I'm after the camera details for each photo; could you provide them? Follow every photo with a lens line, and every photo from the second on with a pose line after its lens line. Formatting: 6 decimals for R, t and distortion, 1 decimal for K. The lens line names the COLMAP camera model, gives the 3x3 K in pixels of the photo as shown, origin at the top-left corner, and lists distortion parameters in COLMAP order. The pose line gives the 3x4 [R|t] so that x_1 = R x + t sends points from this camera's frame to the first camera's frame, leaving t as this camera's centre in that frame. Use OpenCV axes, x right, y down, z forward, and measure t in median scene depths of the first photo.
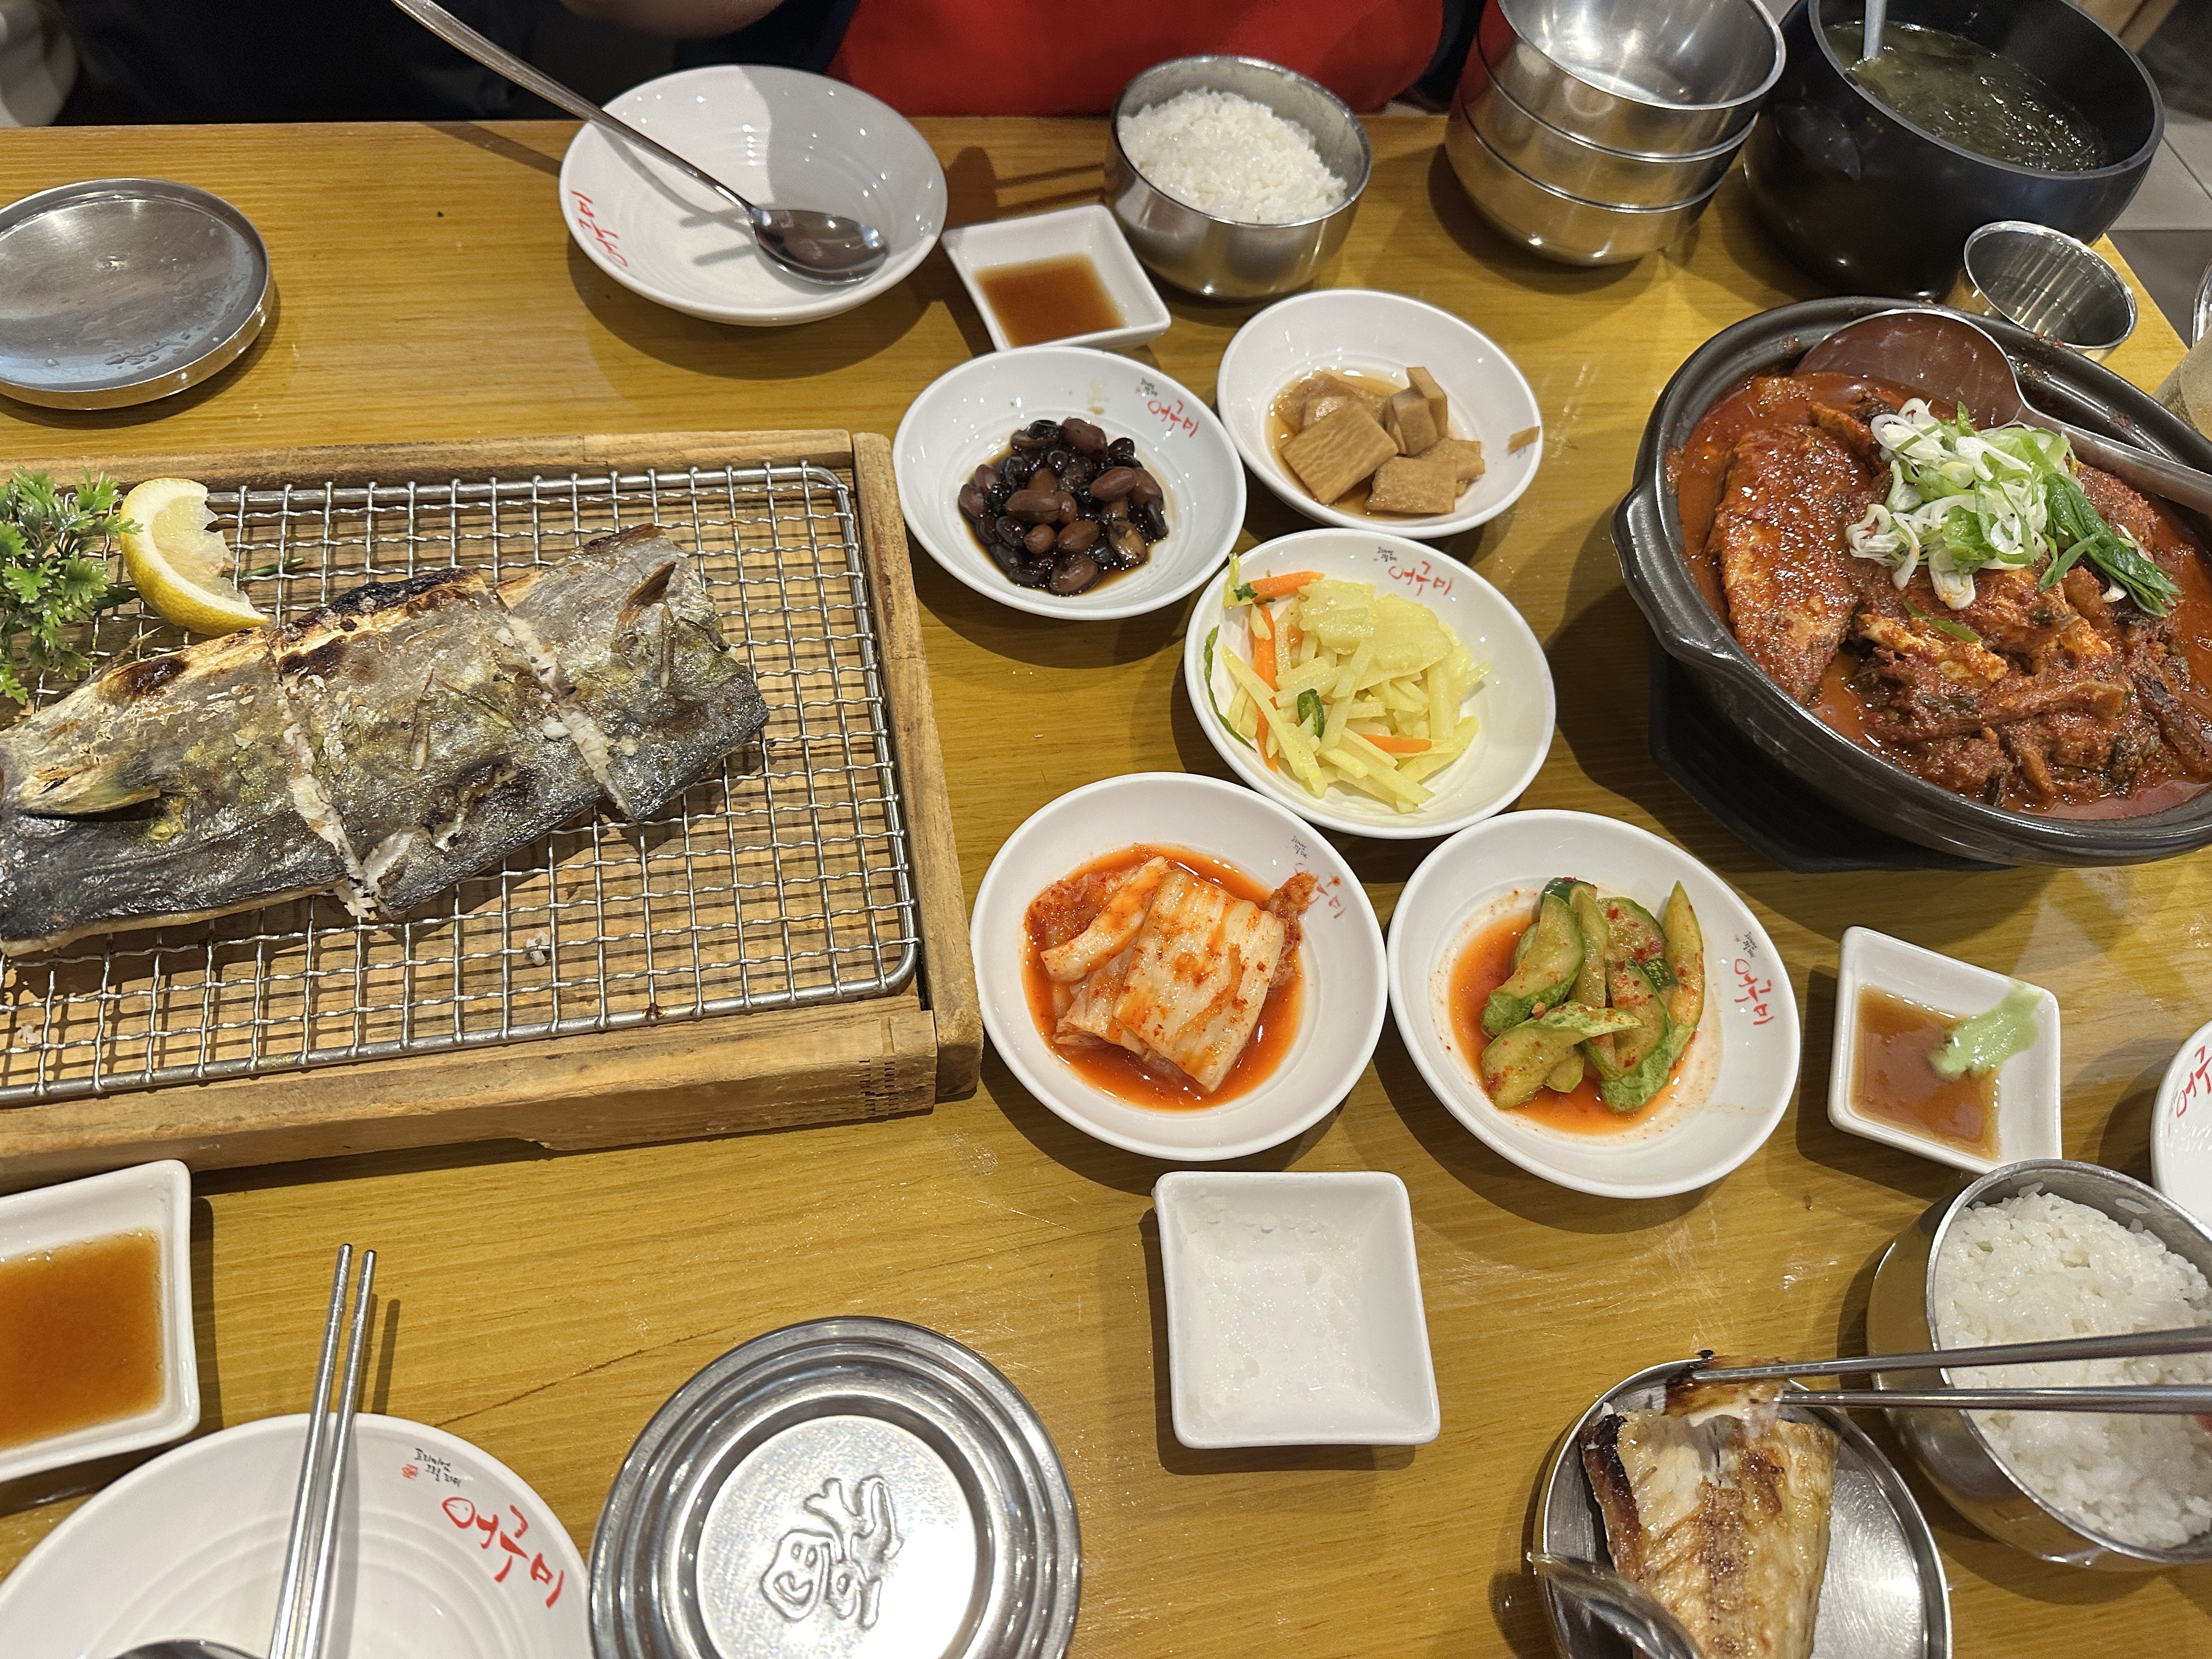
lens RADIAL K [[1579.1, 0, 1106.0], [0, 1579.1, 829.5], [0, 0, 1]] dist [-0.008628, -0.008922]
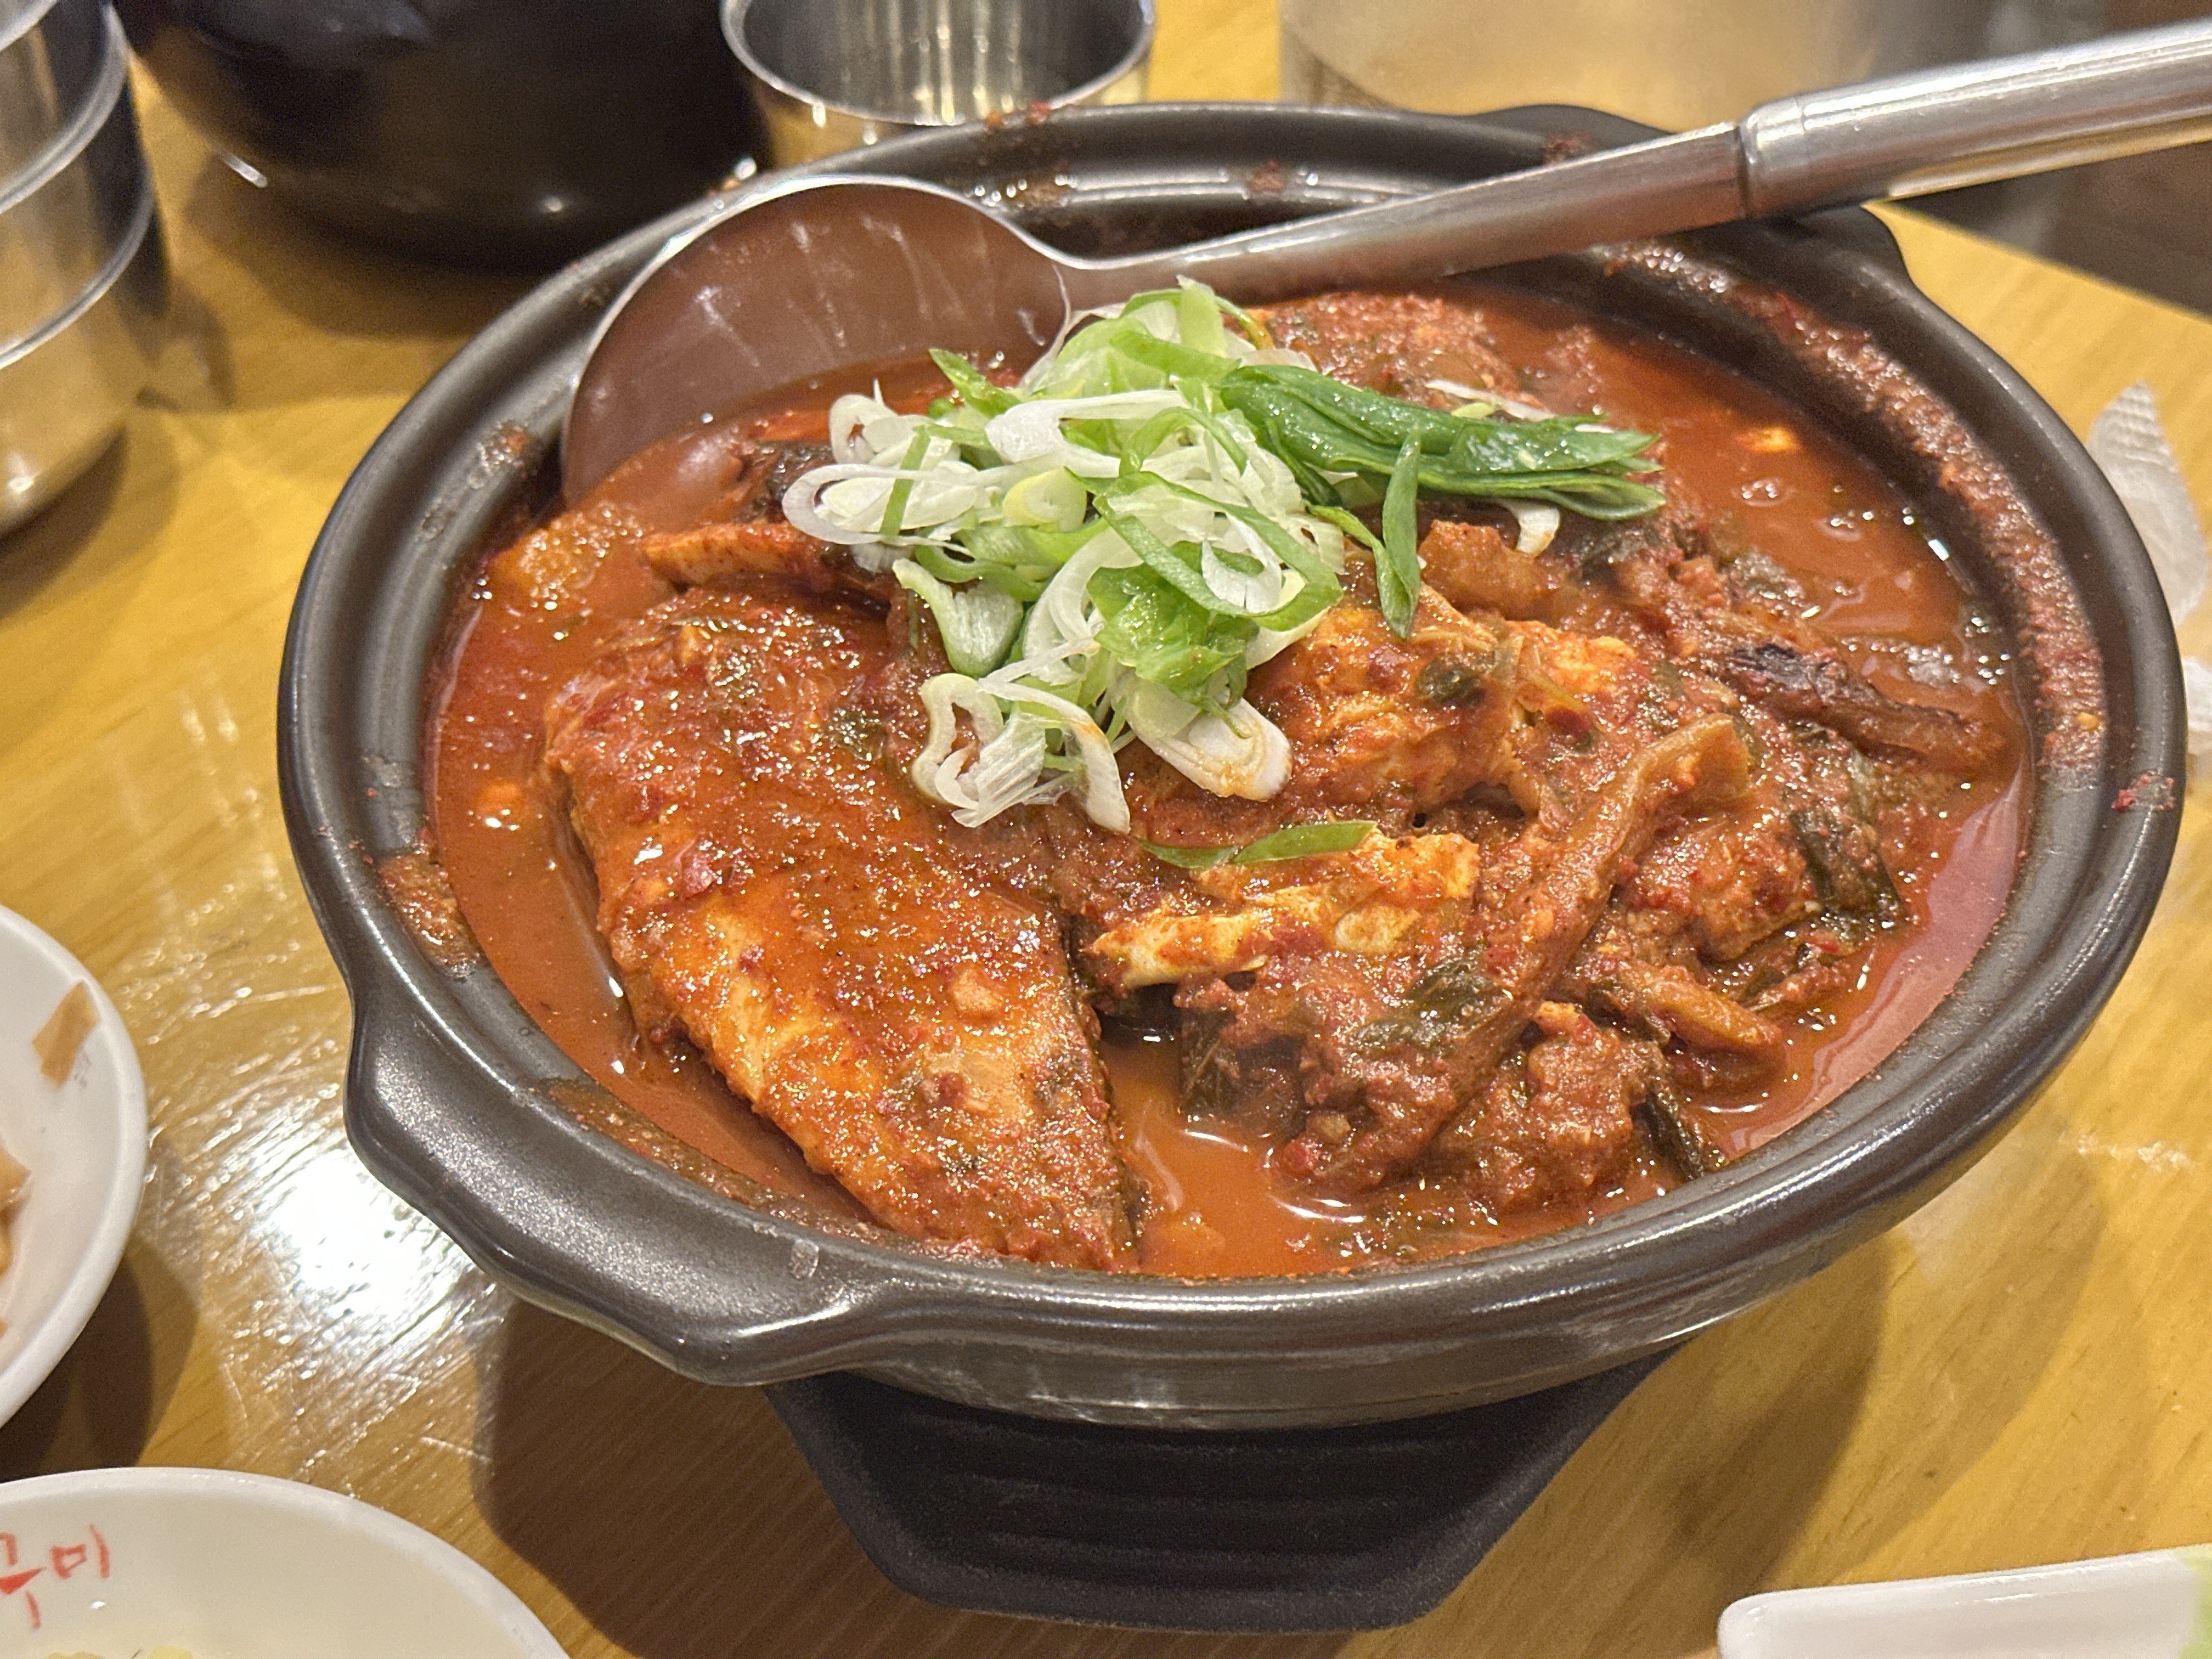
lens RADIAL K [[3102.0, 0, 1106.0], [0, 3102.0, 829.5], [0, 0, 1]] dist [0.159273, 0.027457]
pose [[0.734250, -0.553198, 0.393509, 0.230006], [0.628360, 0.773213, -0.085473, -0.098519], [-0.256982, 0.310024, 0.915339, 0.361730]]
